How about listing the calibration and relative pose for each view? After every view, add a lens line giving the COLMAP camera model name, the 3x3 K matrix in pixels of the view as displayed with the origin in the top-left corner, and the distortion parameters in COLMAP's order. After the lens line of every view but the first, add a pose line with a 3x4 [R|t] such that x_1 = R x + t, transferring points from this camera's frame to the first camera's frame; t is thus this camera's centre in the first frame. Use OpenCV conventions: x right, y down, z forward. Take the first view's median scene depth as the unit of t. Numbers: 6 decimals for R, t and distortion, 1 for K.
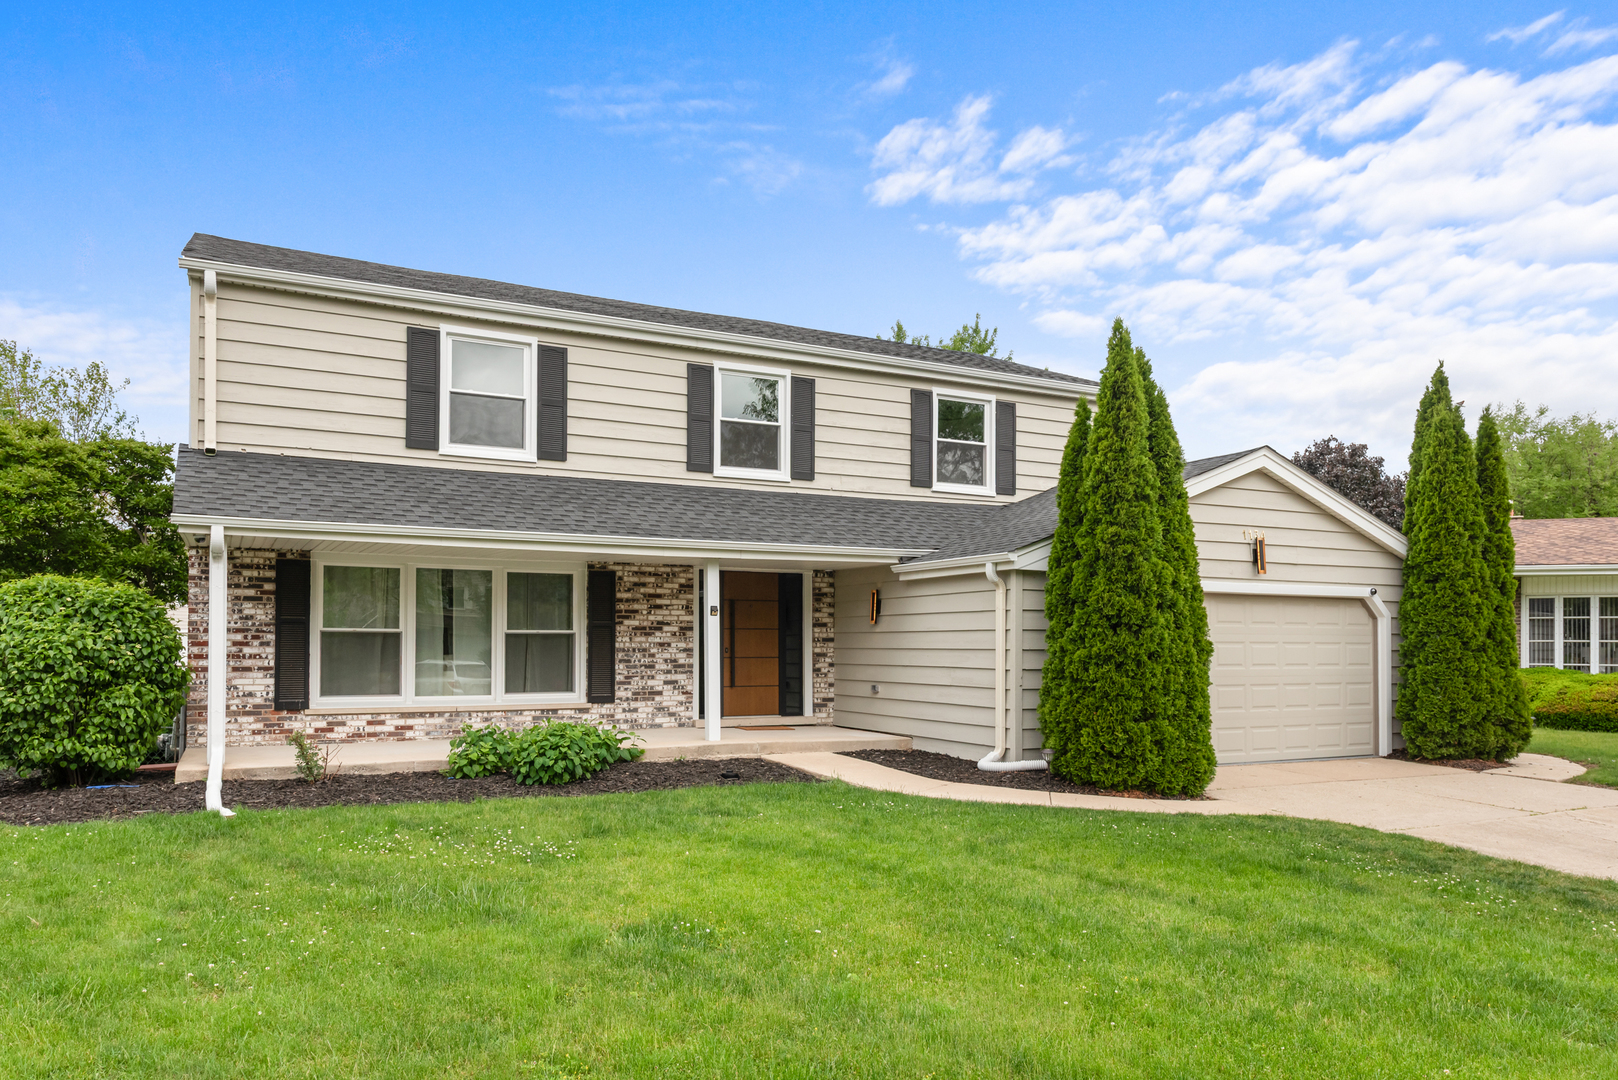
lens RADIAL K [[1096.9, 0, 812.4], [0, 1096.9, 629.7], [0, 0, 1]] dist [0.007936, 0.001376]
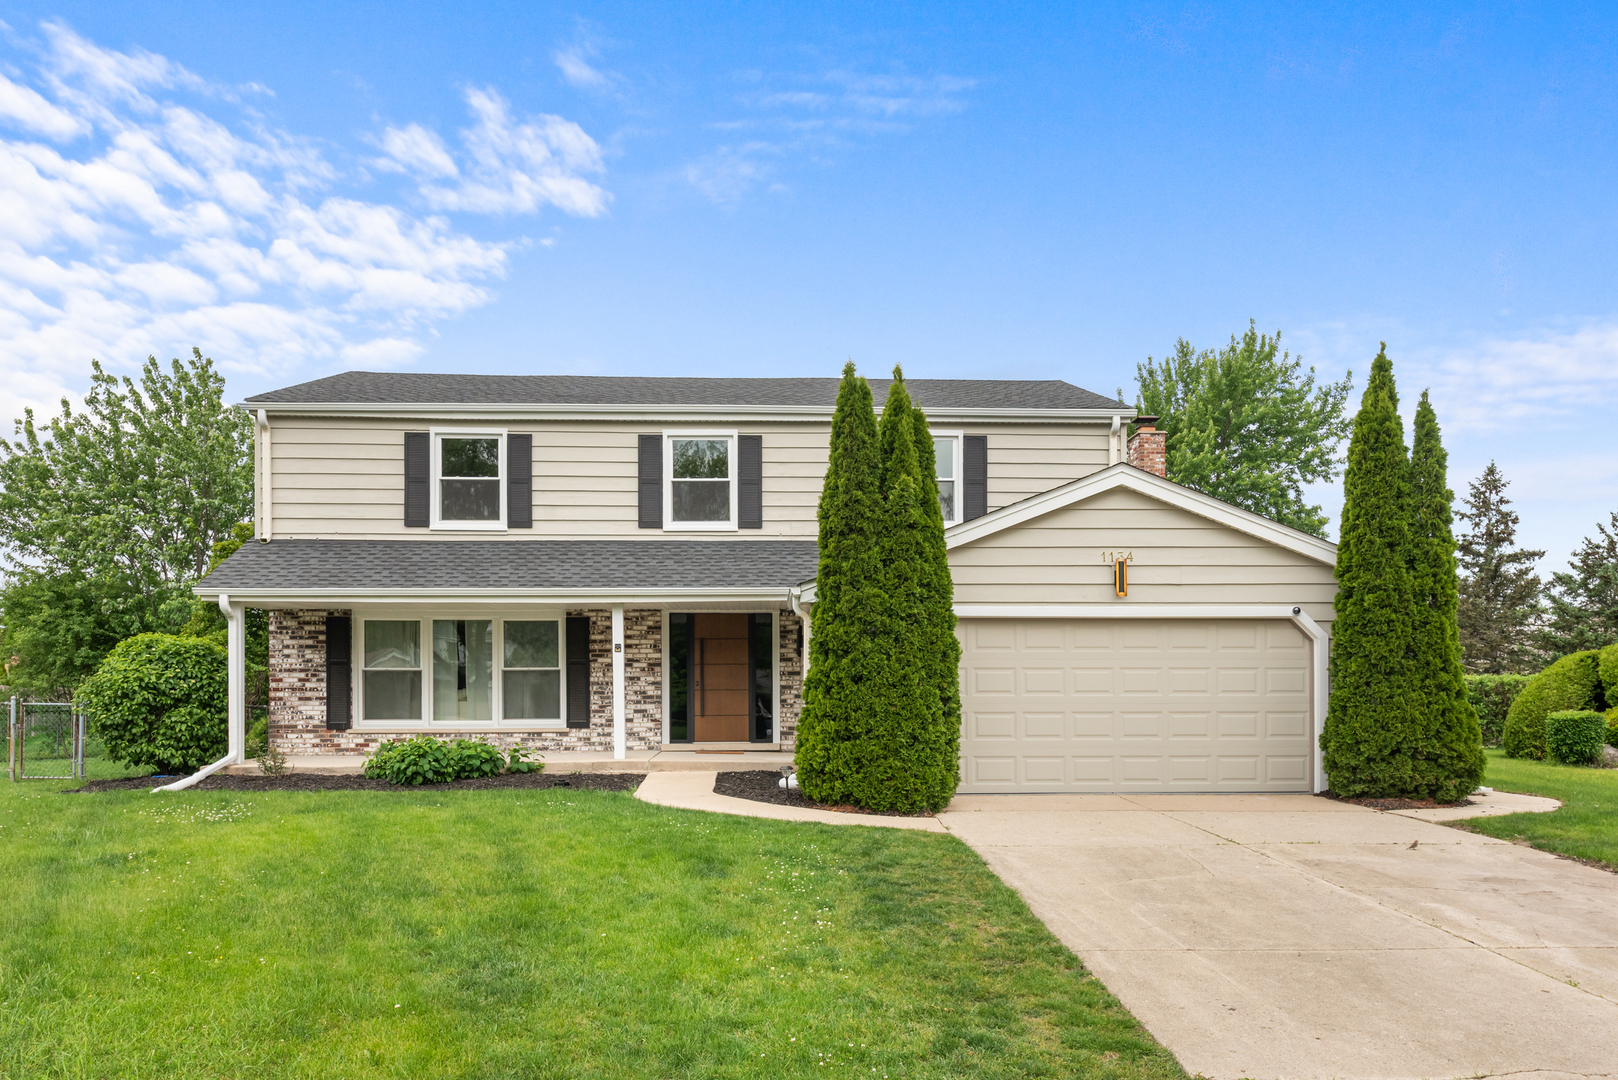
lens RADIAL K [[1096.9, 0, 776.6], [0, 1096.9, 688.9], [0, 0, 1]] dist [0.007936, 0.001376]
pose [[0.911786, -0.007658, -0.410595, 0.502017], [0.012622, 0.999876, 0.009381, 0.016179], [0.410472, -0.013736, 0.911770, 0.002492]]
